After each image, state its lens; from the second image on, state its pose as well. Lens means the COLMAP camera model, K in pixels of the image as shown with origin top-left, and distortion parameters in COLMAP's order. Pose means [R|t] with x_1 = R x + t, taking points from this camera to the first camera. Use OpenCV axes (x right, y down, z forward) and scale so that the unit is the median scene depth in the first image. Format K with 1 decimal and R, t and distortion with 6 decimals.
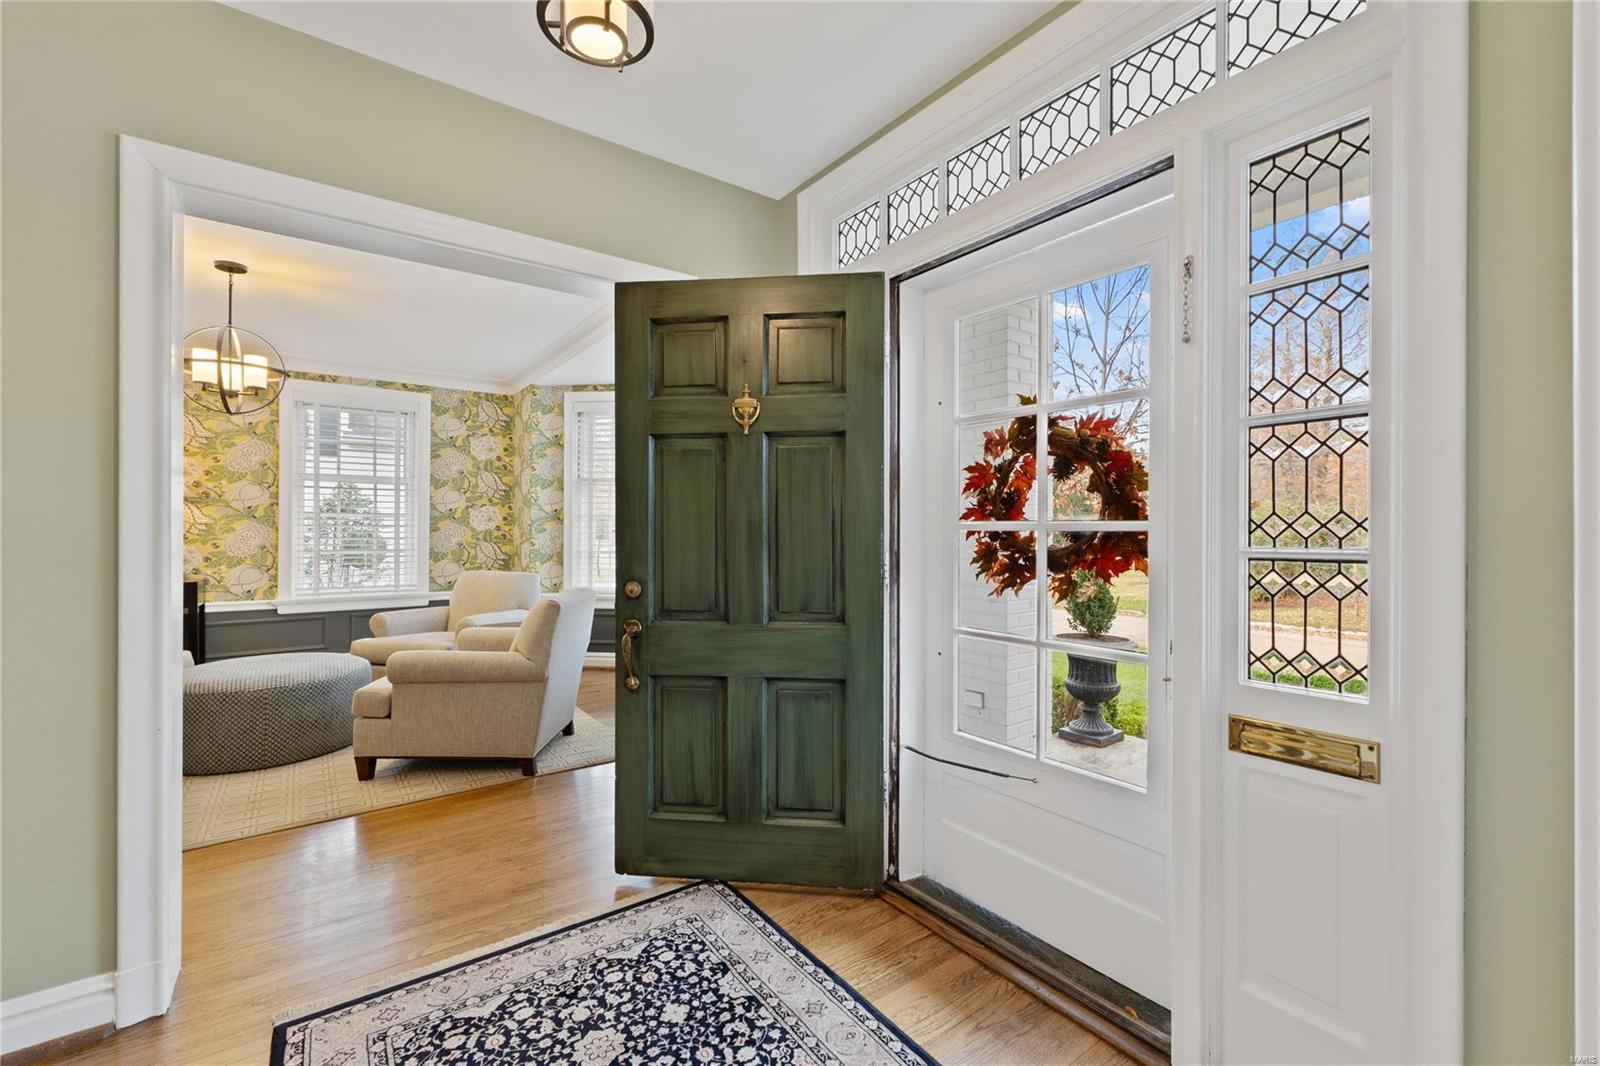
lens RADIAL K [[673.8, 0, 812.6], [0, 673.8, 526.4], [0, 0, 1]] dist [0.000300, -0.000023]
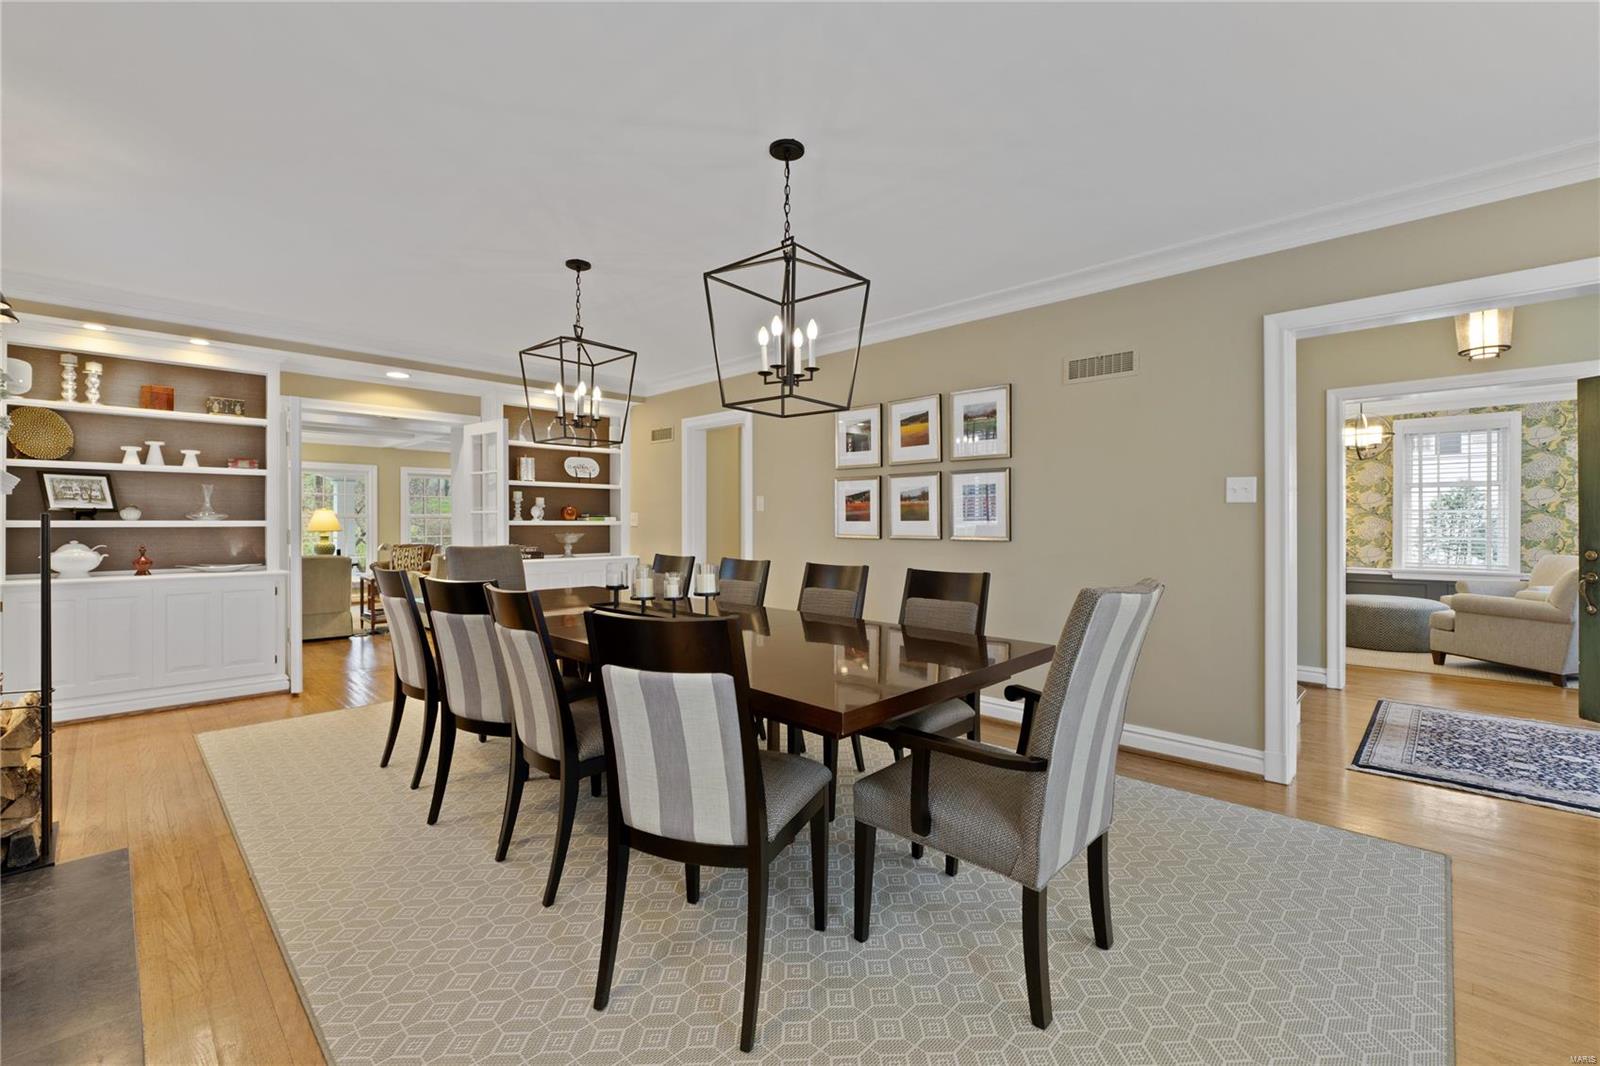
lens RADIAL K [[673.8, 0, 812.6], [0, 673.8, 526.4], [0, 0, 1]] dist [0.000300, -0.000023]
pose [[0.175792, 0.002950, -0.984423, 0.457534], [0.007003, 0.999966, 0.004248, -0.000954], [0.984402, -0.007641, 0.175765, -0.535394]]
